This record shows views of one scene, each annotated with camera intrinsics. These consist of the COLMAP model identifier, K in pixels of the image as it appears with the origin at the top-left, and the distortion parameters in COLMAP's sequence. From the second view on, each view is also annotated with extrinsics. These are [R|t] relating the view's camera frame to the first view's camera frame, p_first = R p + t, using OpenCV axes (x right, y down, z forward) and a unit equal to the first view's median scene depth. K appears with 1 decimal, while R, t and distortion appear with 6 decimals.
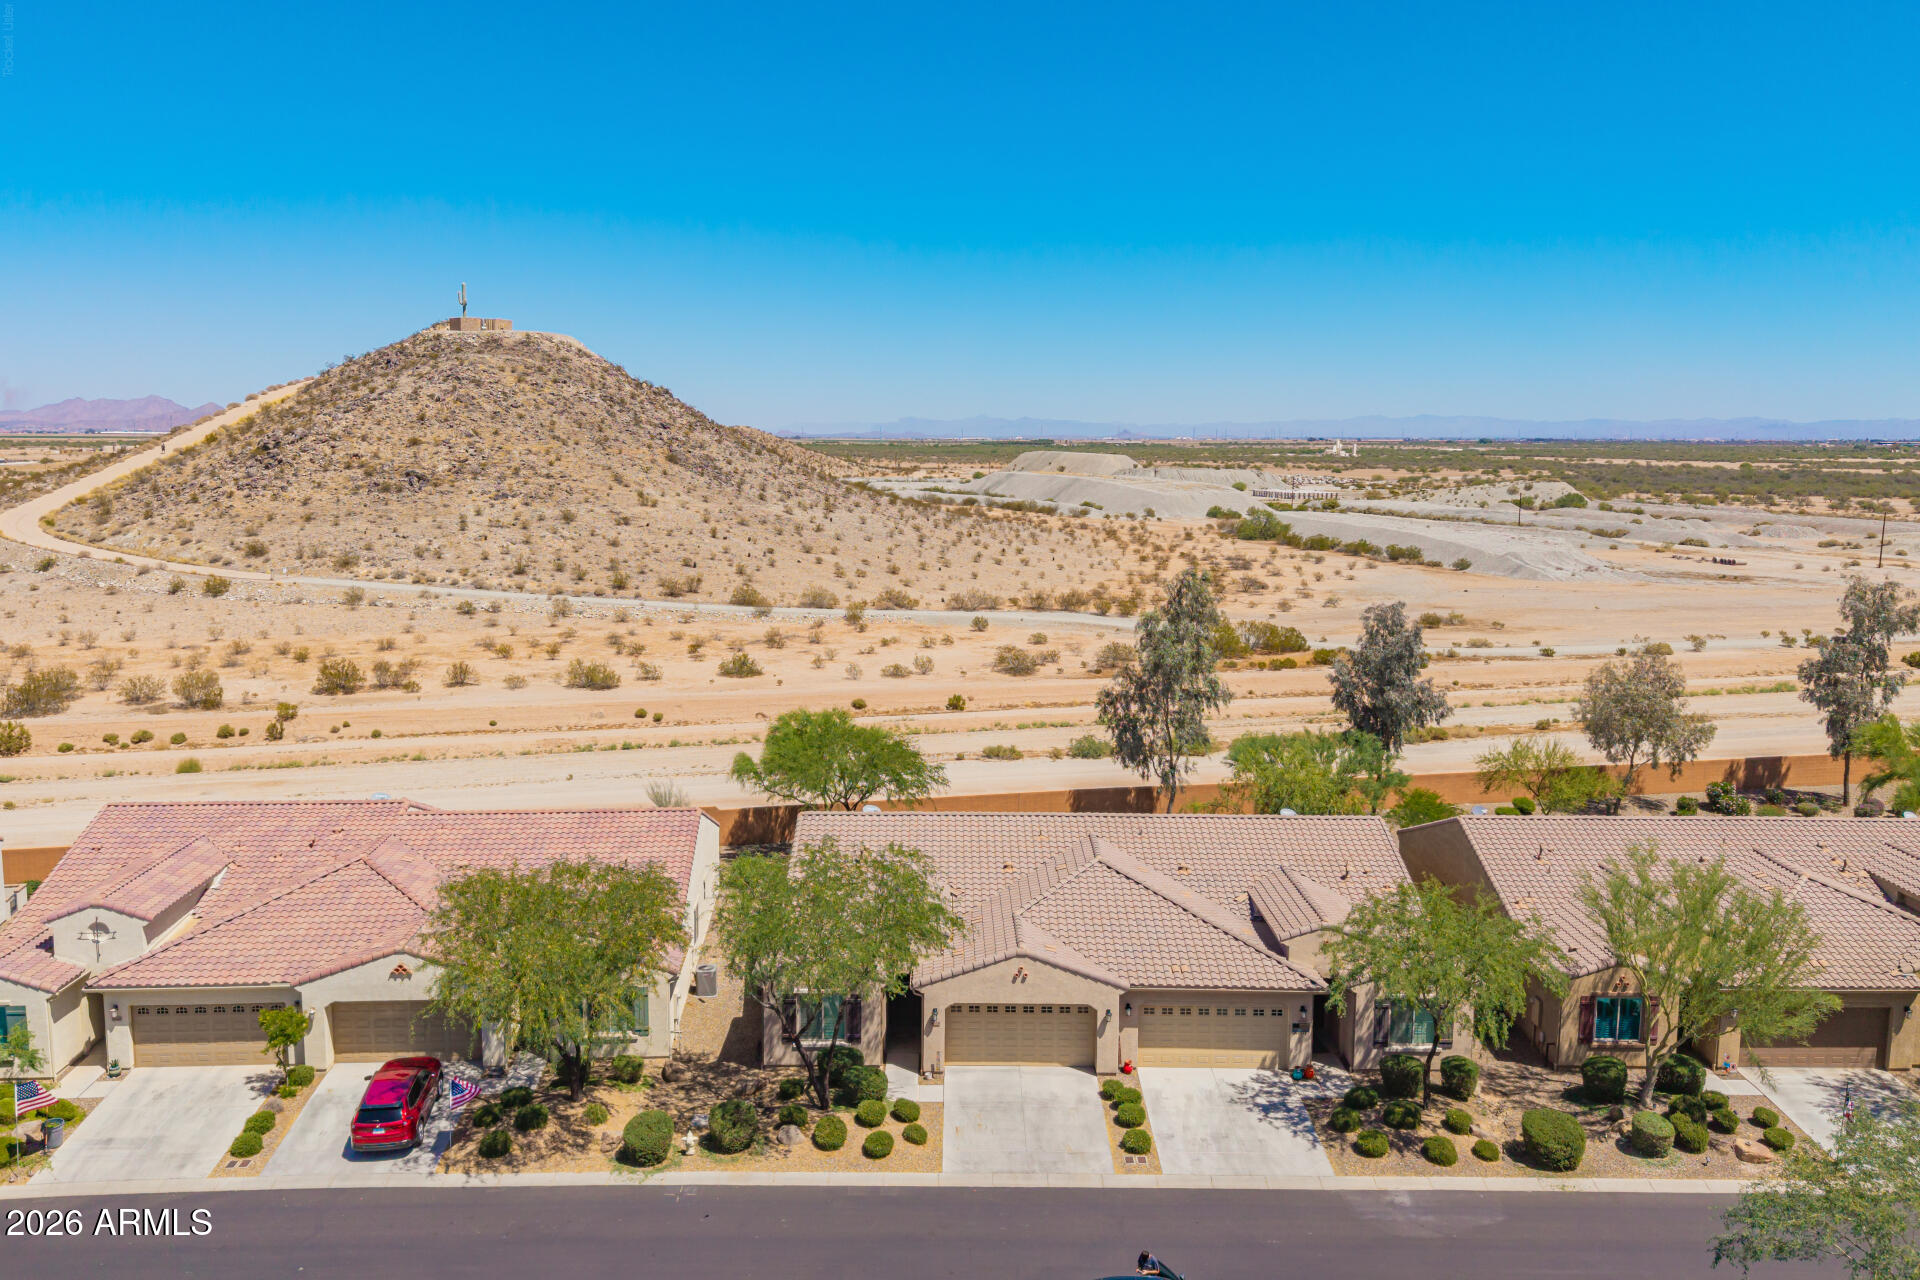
lens RADIAL K [[1567.9, 0, 955.3], [0, 1567.9, 633.2], [0, 0, 1]] dist [0.088611, -0.234597]
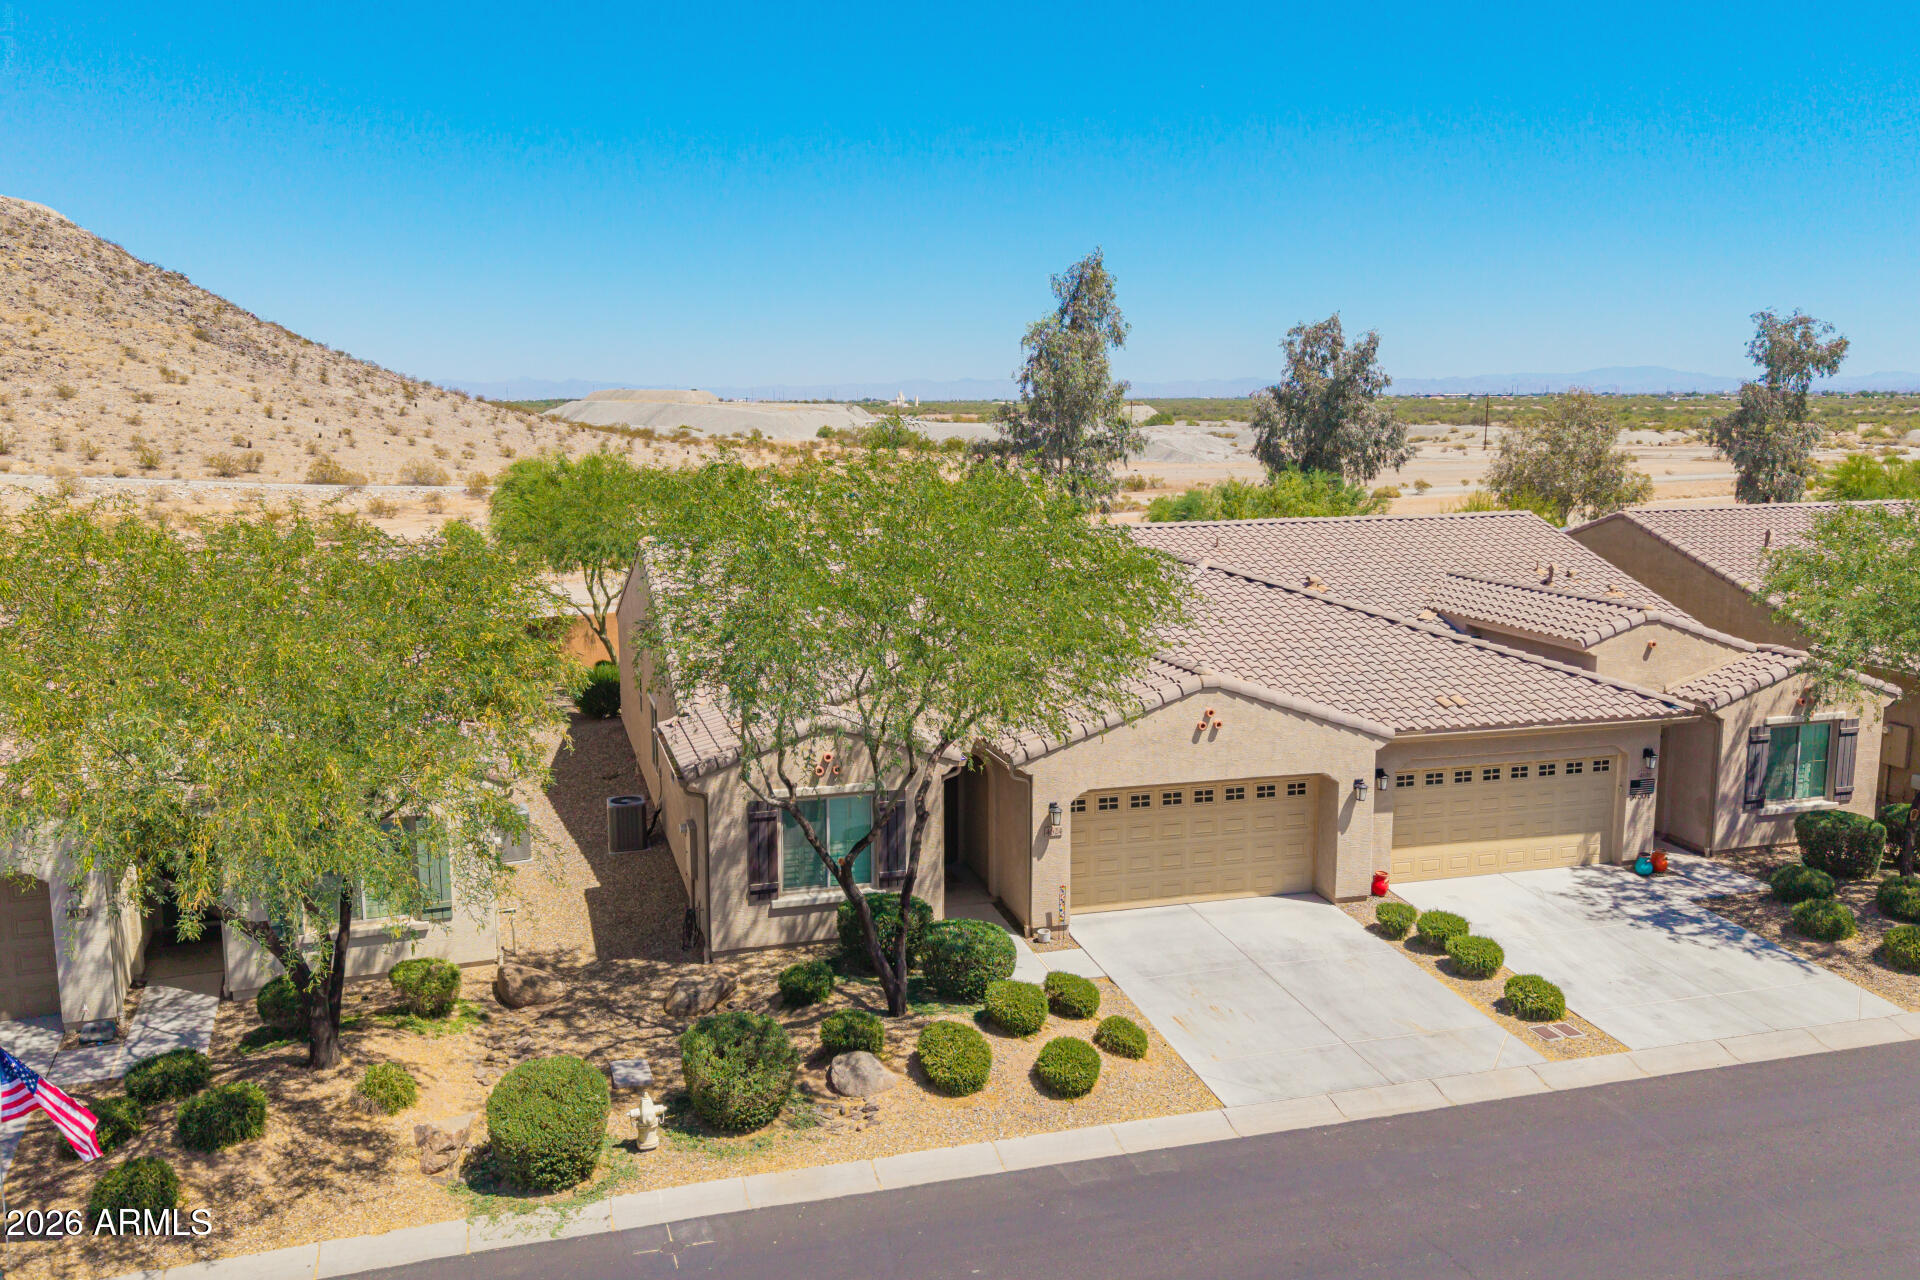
lens RADIAL K [[1552.8, 0, 957.0], [0, 1552.8, 640.5], [0, 0, 1]] dist [0.037736, -0.054452]
pose [[0.958559, -0.051906, 0.280125, -0.178070], [0.045218, 0.998518, 0.030289, 0.166924], [-0.281282, -0.016368, 0.959486, 0.520890]]
